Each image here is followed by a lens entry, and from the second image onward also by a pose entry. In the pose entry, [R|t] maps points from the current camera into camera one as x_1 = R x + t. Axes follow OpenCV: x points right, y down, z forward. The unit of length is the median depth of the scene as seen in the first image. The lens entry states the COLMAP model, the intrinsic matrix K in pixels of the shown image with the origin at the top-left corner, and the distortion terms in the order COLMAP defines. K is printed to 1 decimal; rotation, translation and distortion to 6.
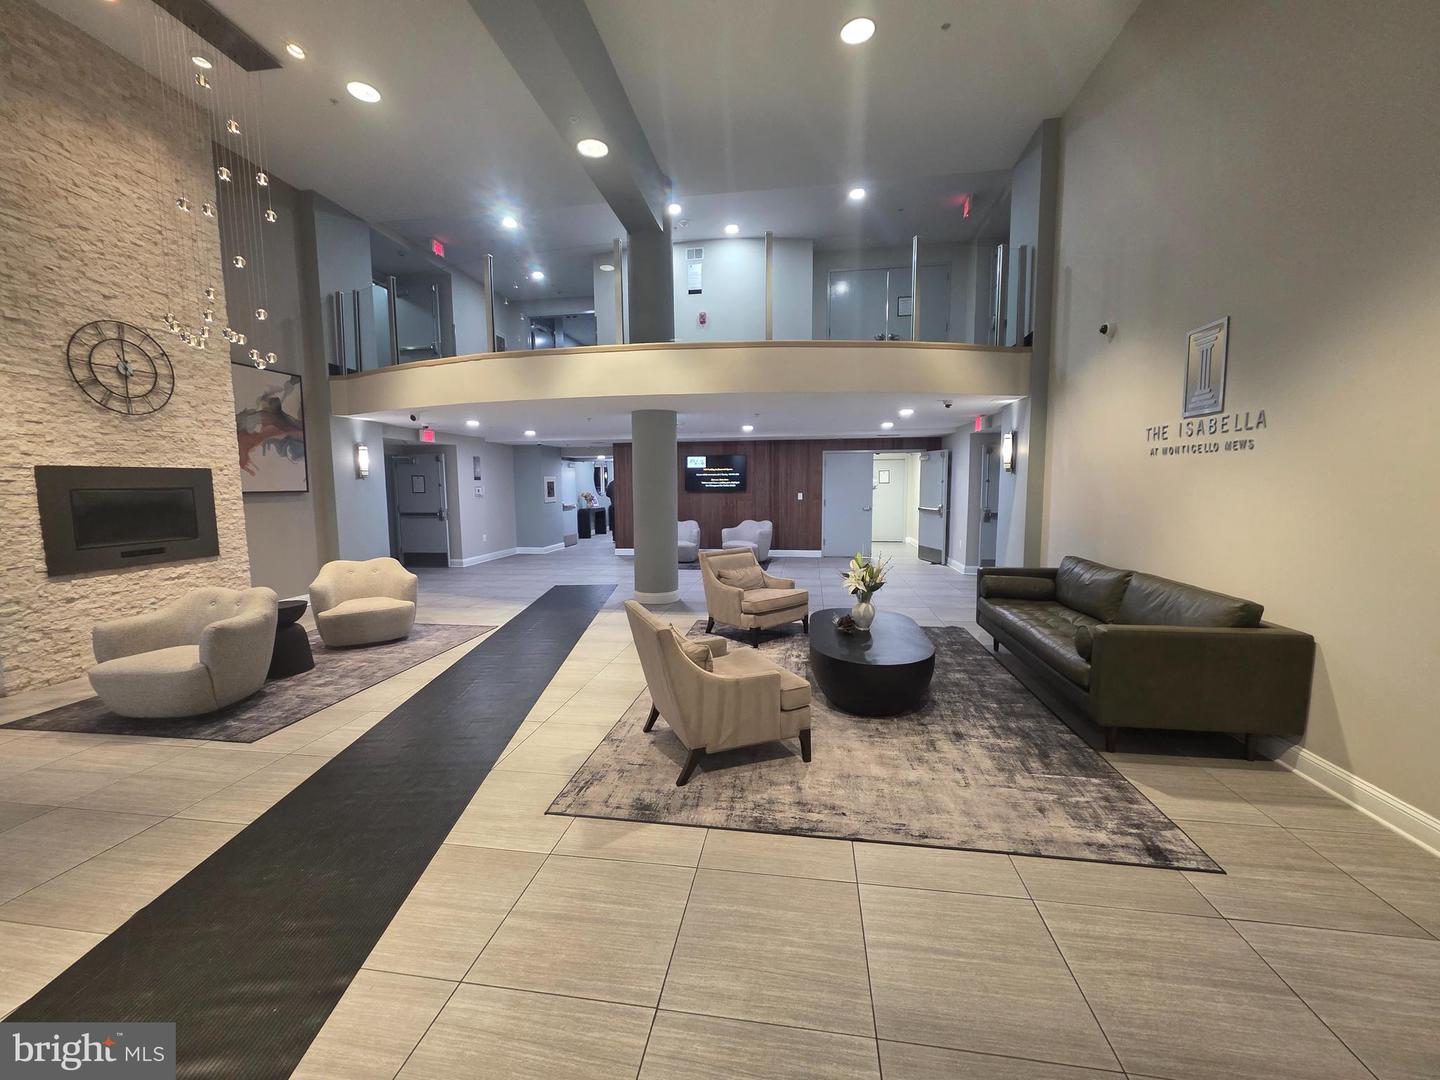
lens RADIAL K [[569.8, 0, 721.6], [0, 569.8, 540.5], [0, 0, 1]] dist [0.000788, 0.000937]
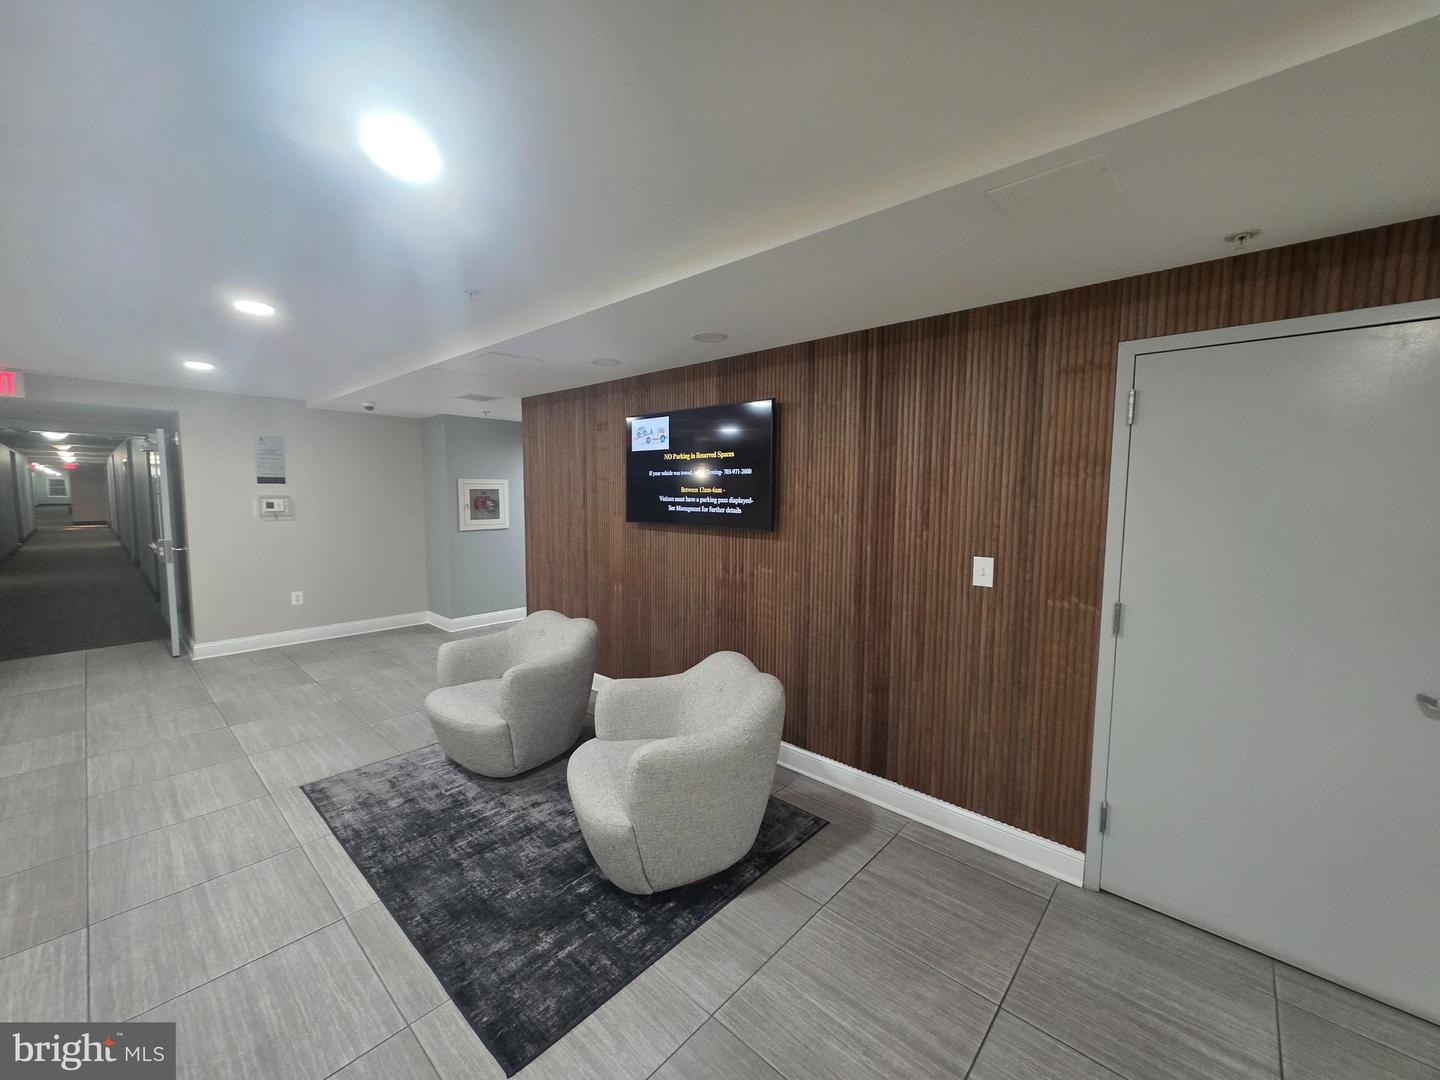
lens RADIAL K [[569.8, 0, 717.3], [0, 569.8, 537.7], [0, 0, 1]] dist [0.000788, 0.000937]
pose [[0.837788, 0.058079, -0.542898, 0.167251], [-0.070194, 0.997532, -0.001606, -0.081967], [0.541465, 0.039454, 0.839797, 0.762109]]
